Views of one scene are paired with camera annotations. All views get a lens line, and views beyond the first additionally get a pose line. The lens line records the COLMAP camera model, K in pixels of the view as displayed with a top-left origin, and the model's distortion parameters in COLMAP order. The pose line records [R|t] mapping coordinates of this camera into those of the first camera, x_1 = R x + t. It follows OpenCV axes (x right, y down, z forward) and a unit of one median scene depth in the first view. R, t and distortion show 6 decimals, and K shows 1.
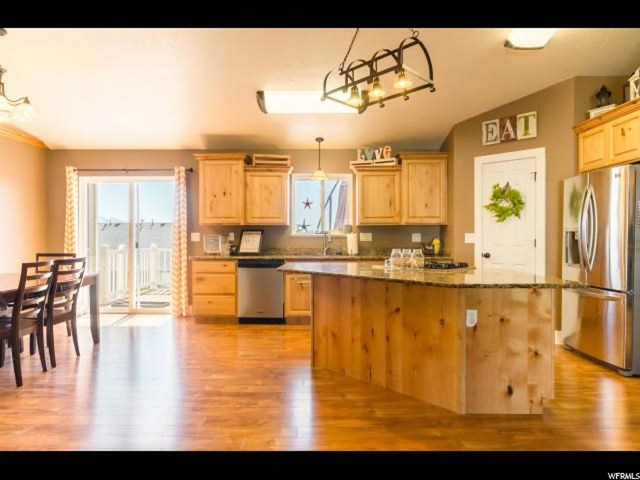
lens RADIAL K [[410.4, 0, 319.2], [0, 410.4, 241.3], [0, 0, 1]] dist [0.004157, -0.002551]
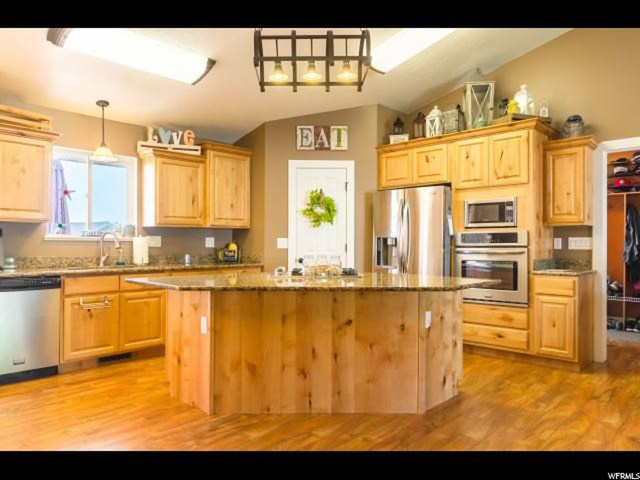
lens RADIAL K [[454.4, 0, 322.0], [0, 454.4, 239.7], [0, 0, 1]] dist [0.010135, 0.006422]
pose [[0.676571, 0.007862, 0.736335, -0.321763], [0.003018, 0.999905, -0.013450, -0.001183], [-0.736371, 0.011322, 0.676483, 0.195054]]
